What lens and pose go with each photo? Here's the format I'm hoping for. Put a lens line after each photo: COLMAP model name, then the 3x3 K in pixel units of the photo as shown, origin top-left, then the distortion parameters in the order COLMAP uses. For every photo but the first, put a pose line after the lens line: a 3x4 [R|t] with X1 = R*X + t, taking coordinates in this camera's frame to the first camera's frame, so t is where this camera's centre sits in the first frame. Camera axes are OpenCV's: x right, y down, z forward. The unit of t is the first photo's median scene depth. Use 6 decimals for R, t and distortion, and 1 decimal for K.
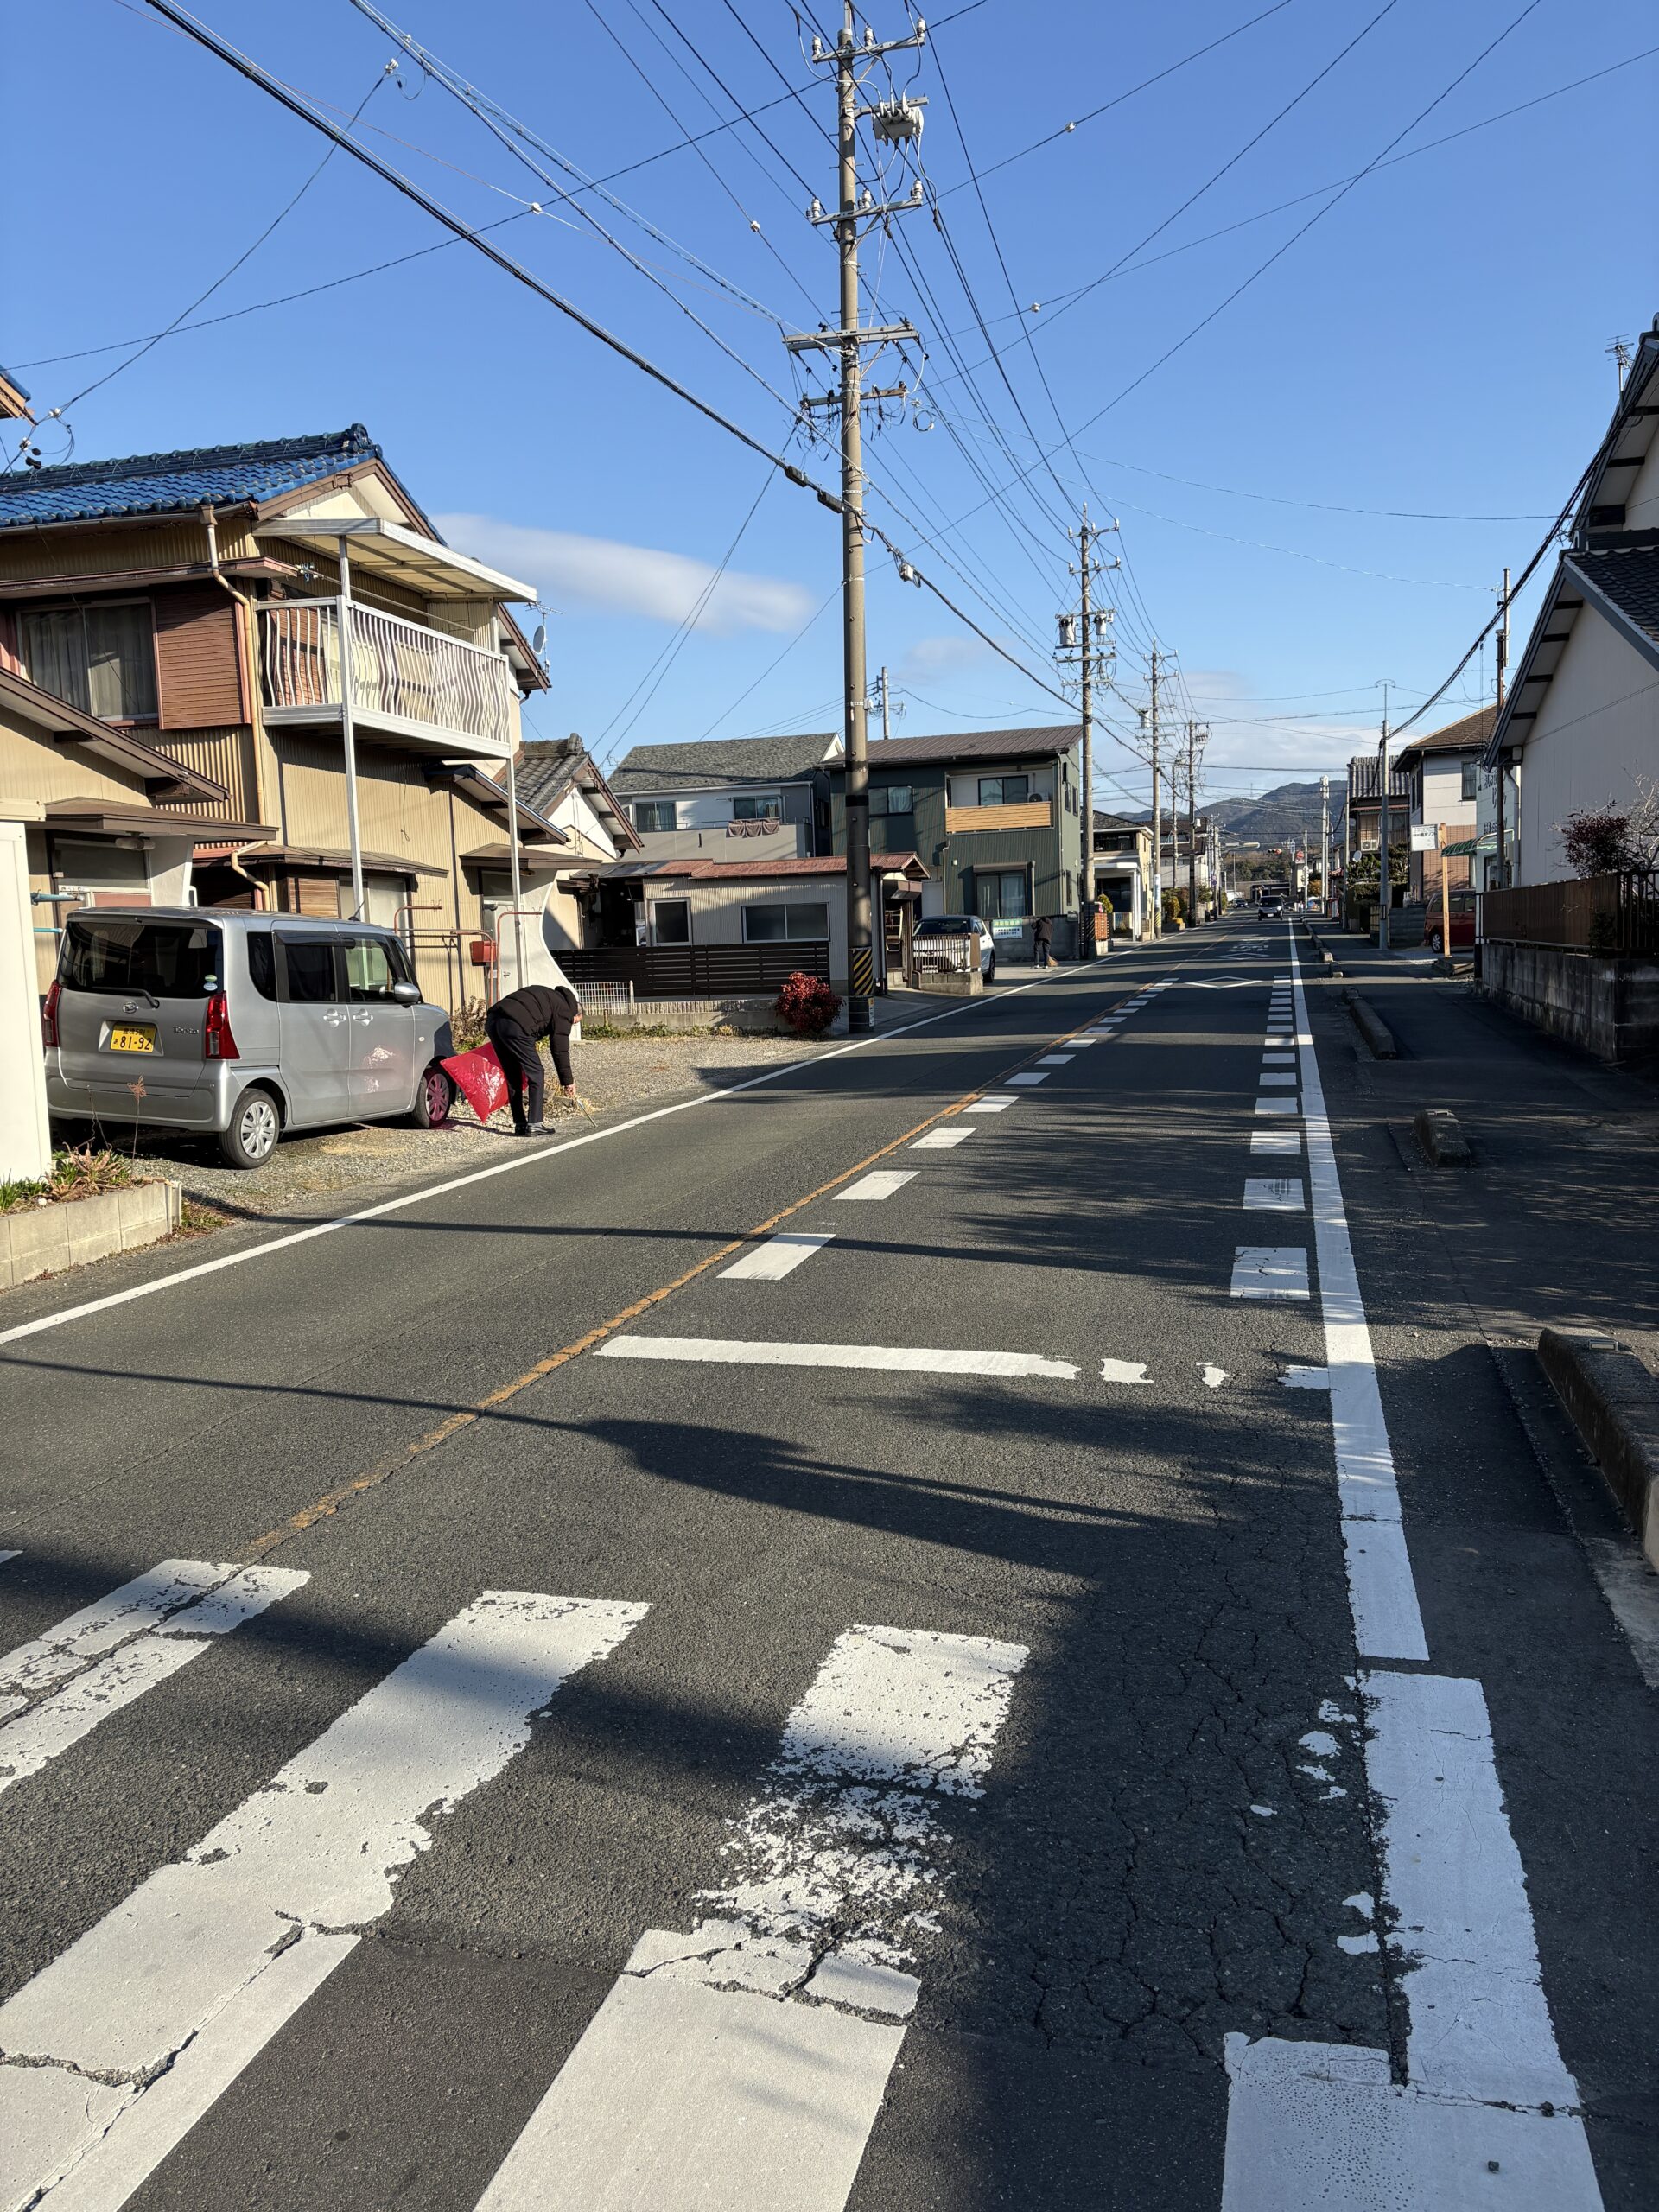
lens RADIAL K [[1657.0, 0, 826.7], [0, 1657.0, 1118.0], [0, 0, 1]] dist [0.045014, -0.015924]
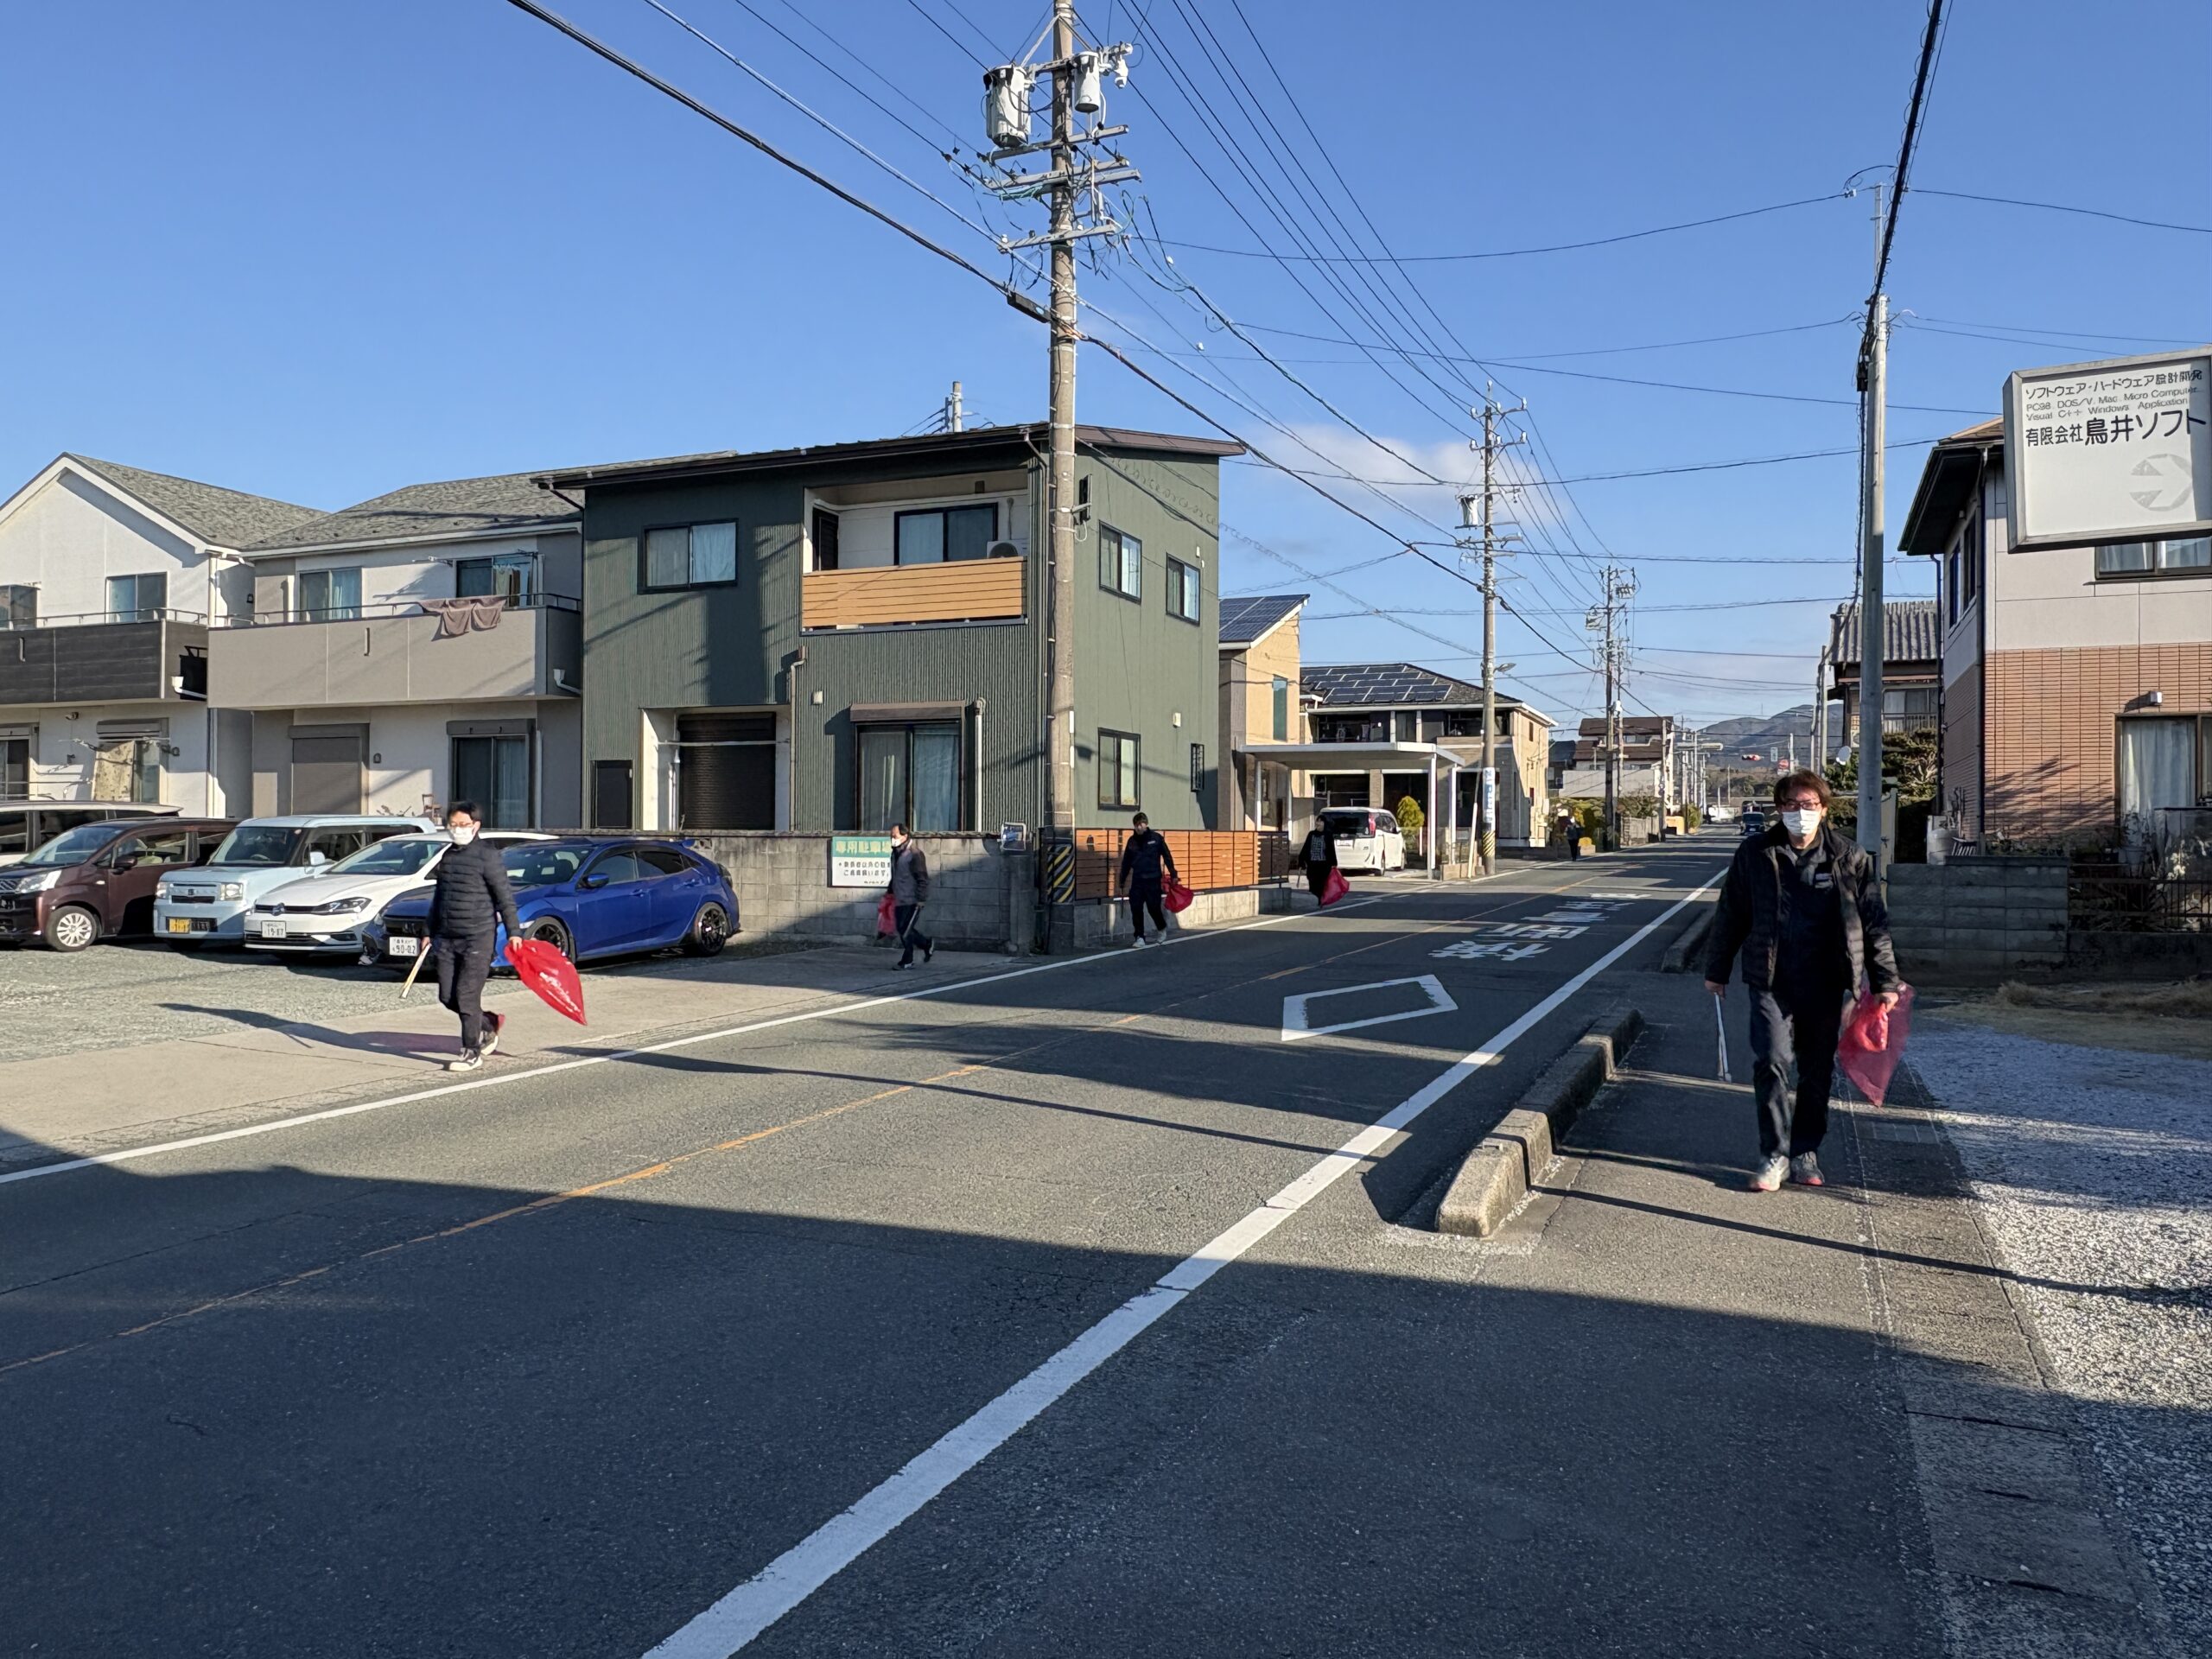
lens RADIAL K [[1589.8, 0, 1094.7], [0, 1589.8, 818.9], [0, 0, 1]] dist [-0.004774, 0.004939]
pose [[0.987902, 0.046199, -0.148041, 0.154410], [-0.062817, 0.991987, -0.109616, -0.060665], [0.141791, 0.117590, 0.982888, 0.448835]]
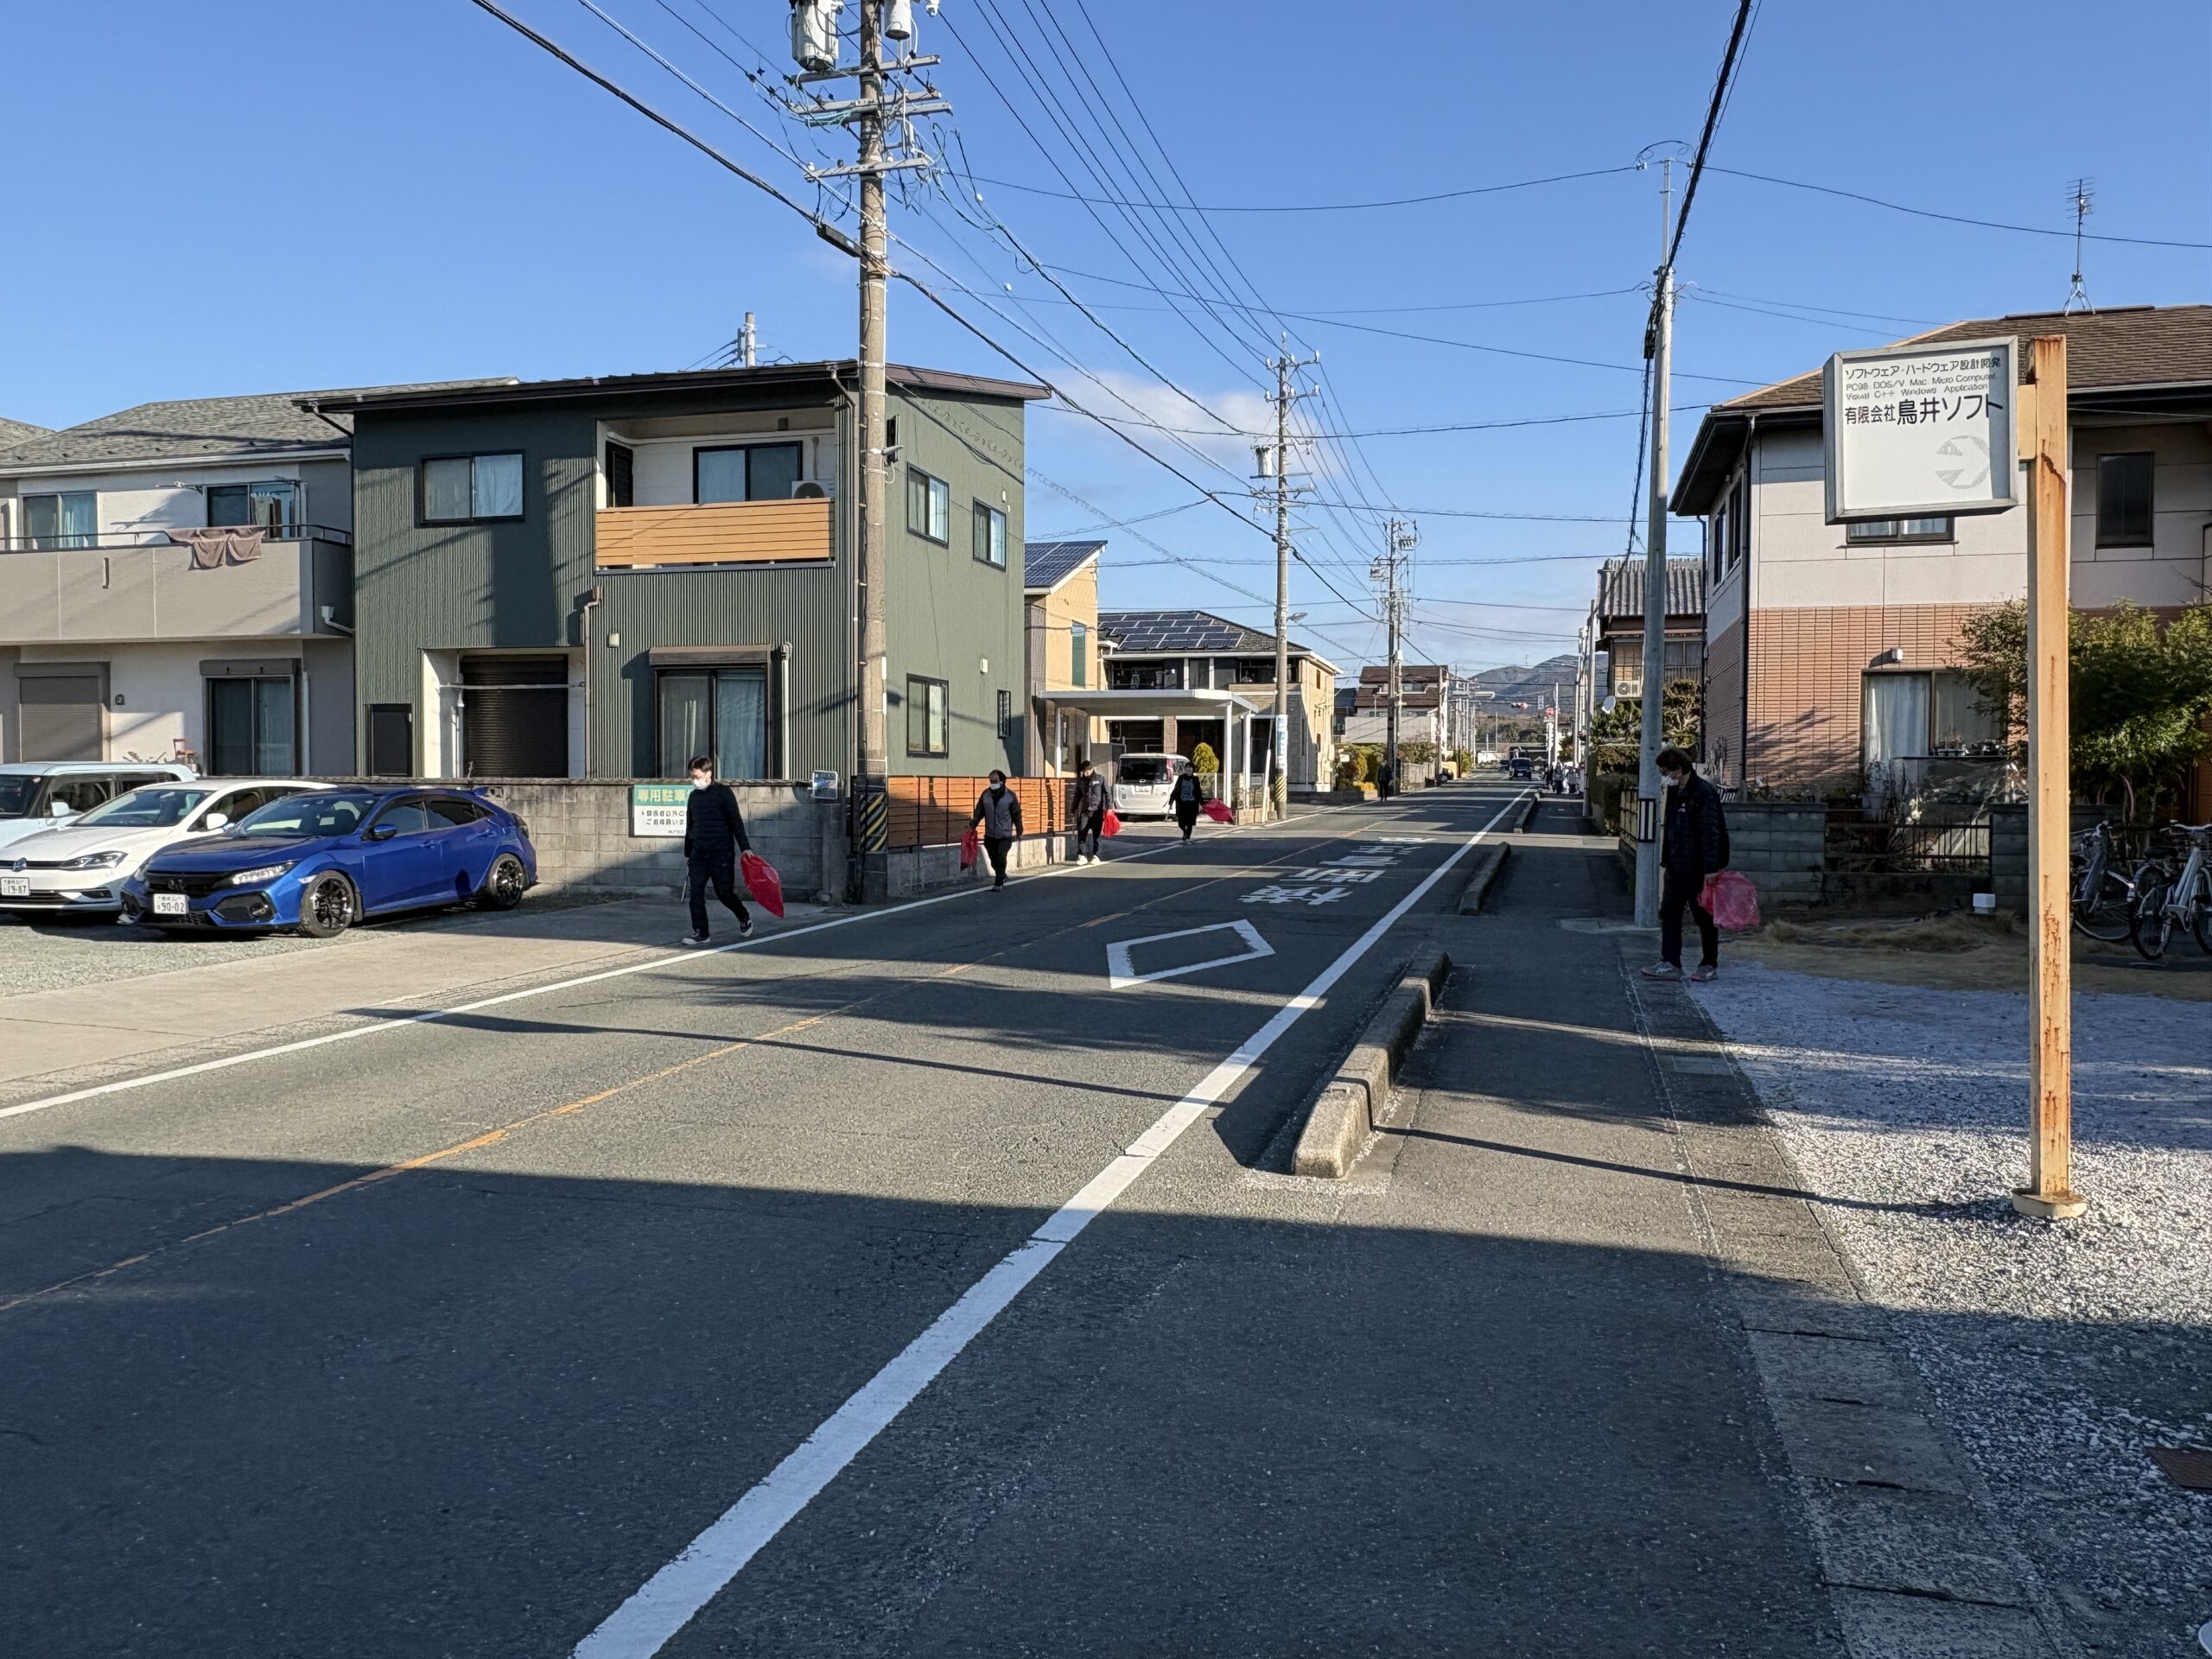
lens RADIAL K [[1589.8, 0, 1103.7], [0, 1589.8, 824.9], [0, 0, 1]] dist [-0.004774, 0.004939]
pose [[0.998836, 0.047537, -0.008210, 0.150154], [-0.048037, 0.995733, -0.078790, -0.061029], [0.004429, 0.079092, 0.996857, 0.448686]]
